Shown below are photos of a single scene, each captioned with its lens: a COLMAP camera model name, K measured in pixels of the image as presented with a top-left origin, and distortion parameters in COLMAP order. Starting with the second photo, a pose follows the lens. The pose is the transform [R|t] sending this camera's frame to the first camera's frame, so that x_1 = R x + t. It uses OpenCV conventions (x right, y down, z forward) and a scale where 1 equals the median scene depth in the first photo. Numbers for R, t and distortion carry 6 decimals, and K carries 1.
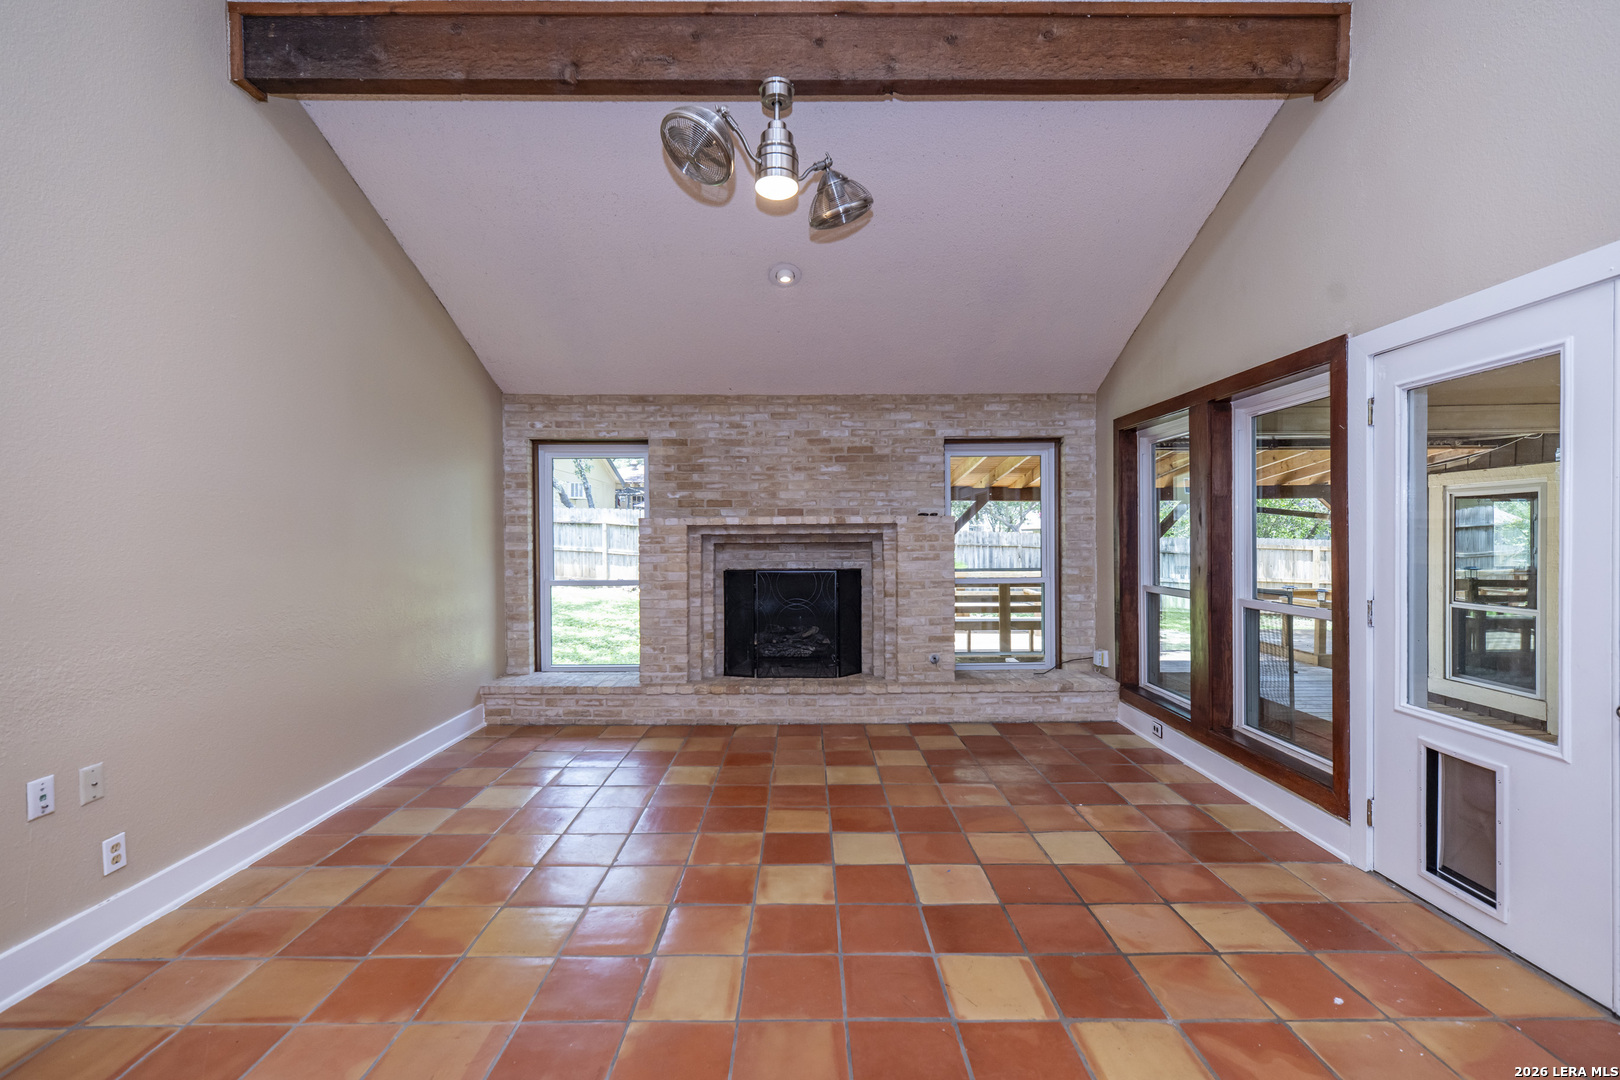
lens RADIAL K [[697.4, 0, 807.2], [0, 697.4, 542.6], [0, 0, 1]] dist [0.006028, 0.000257]
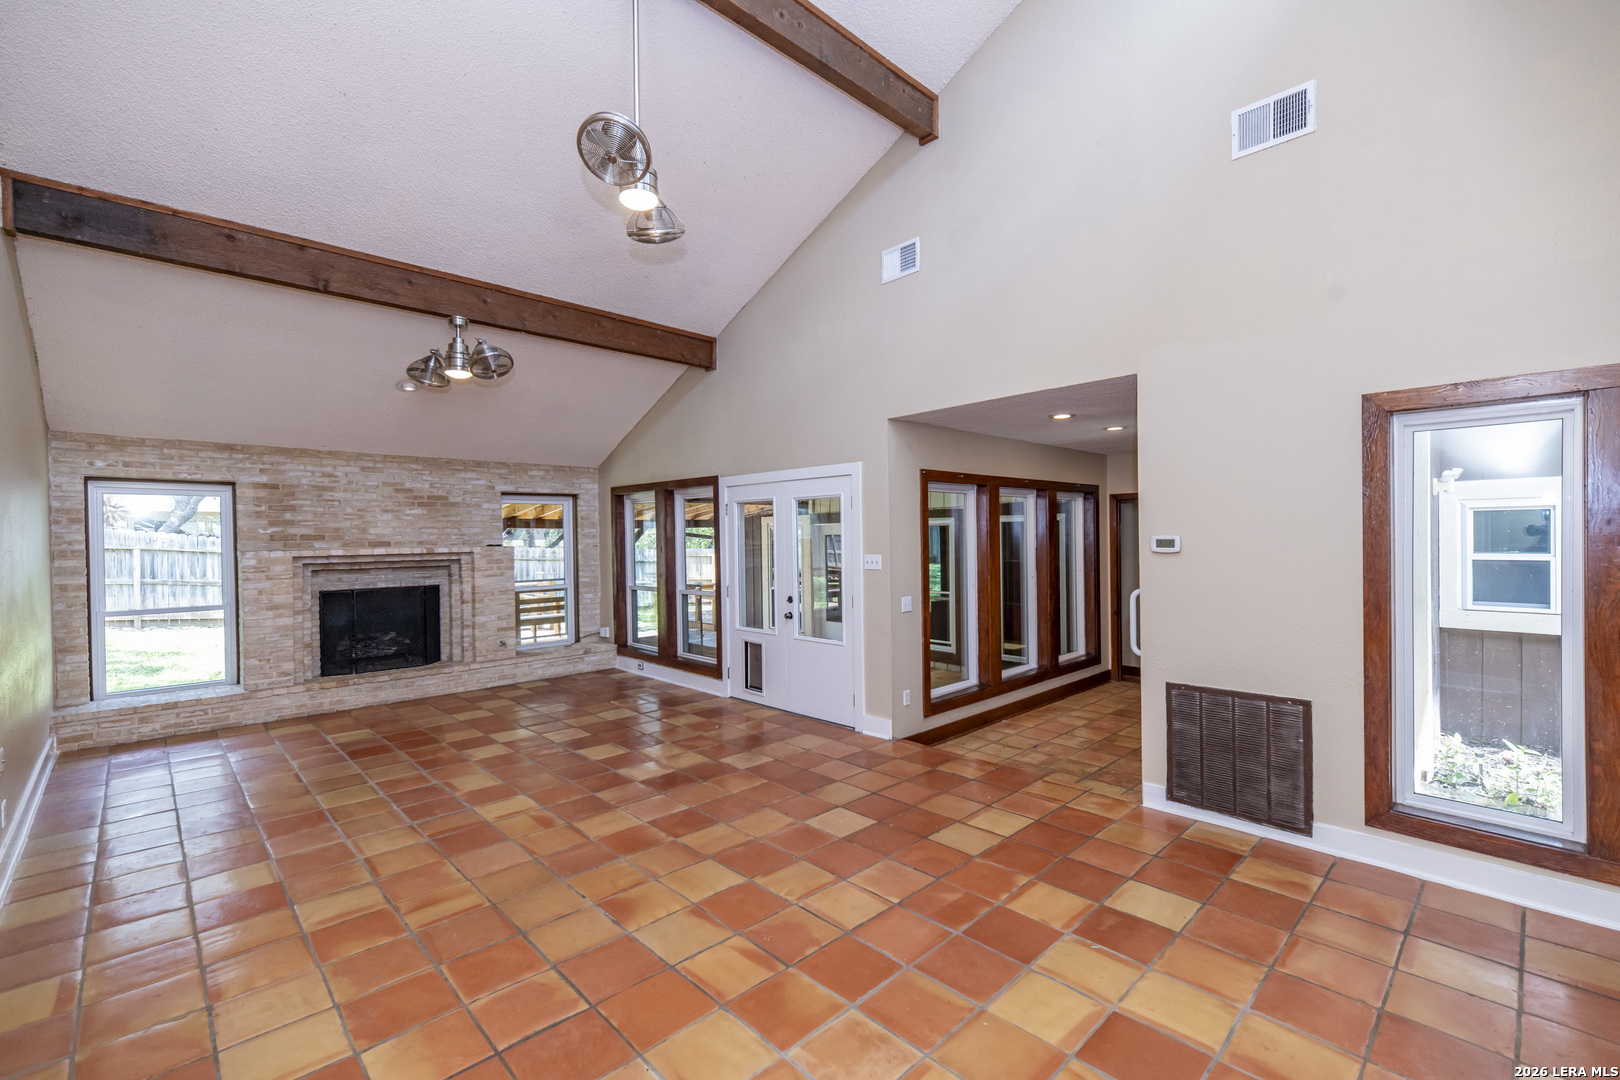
lens RADIAL K [[697.4, 0, 816.0], [0, 697.4, 551.3], [0, 0, 1]] dist [0.006028, 0.000257]
pose [[0.717401, -0.017923, 0.696430, -0.370055], [0.014146, 0.999838, 0.011160, -0.035153], [-0.696517, 0.001845, 0.717538, -0.532685]]
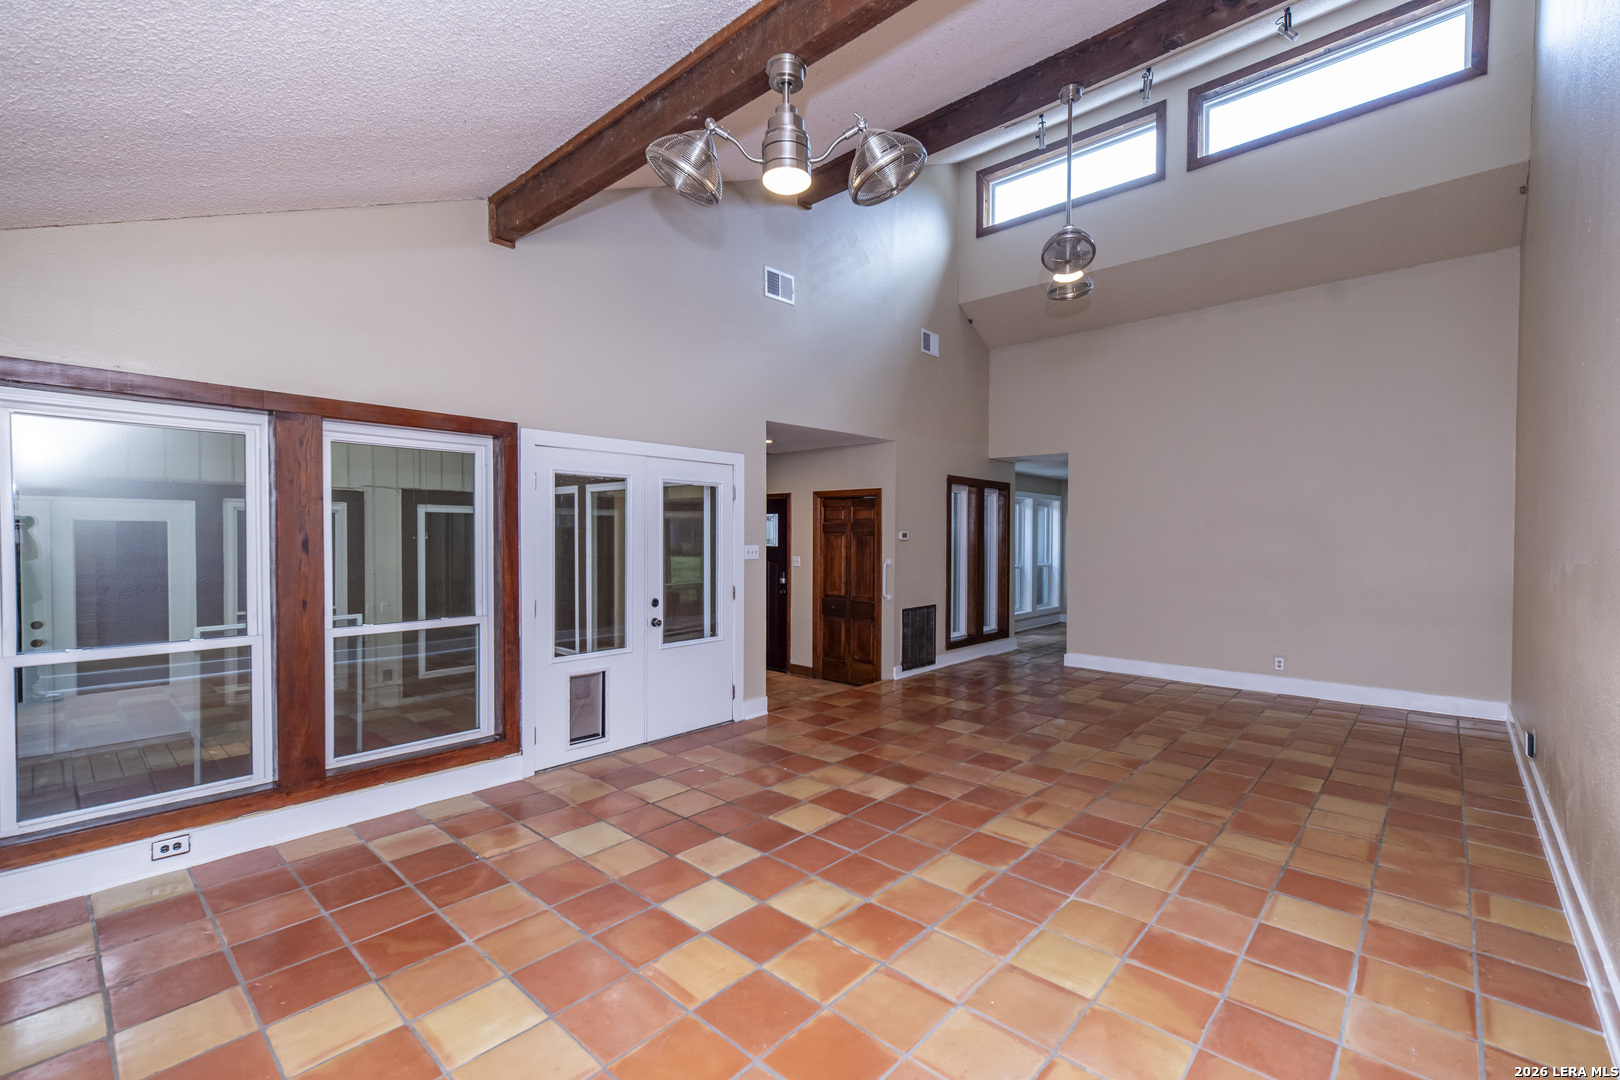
lens RADIAL K [[697.4, 0, 809.0], [0, 697.4, 539.9], [0, 0, 1]] dist [0.006028, 0.000257]
pose [[-0.739542, -0.003188, 0.673103, -0.387059], [0.006470, 0.999909, 0.011845, -0.038001], [-0.673079, 0.013115, -0.739454, 0.958961]]
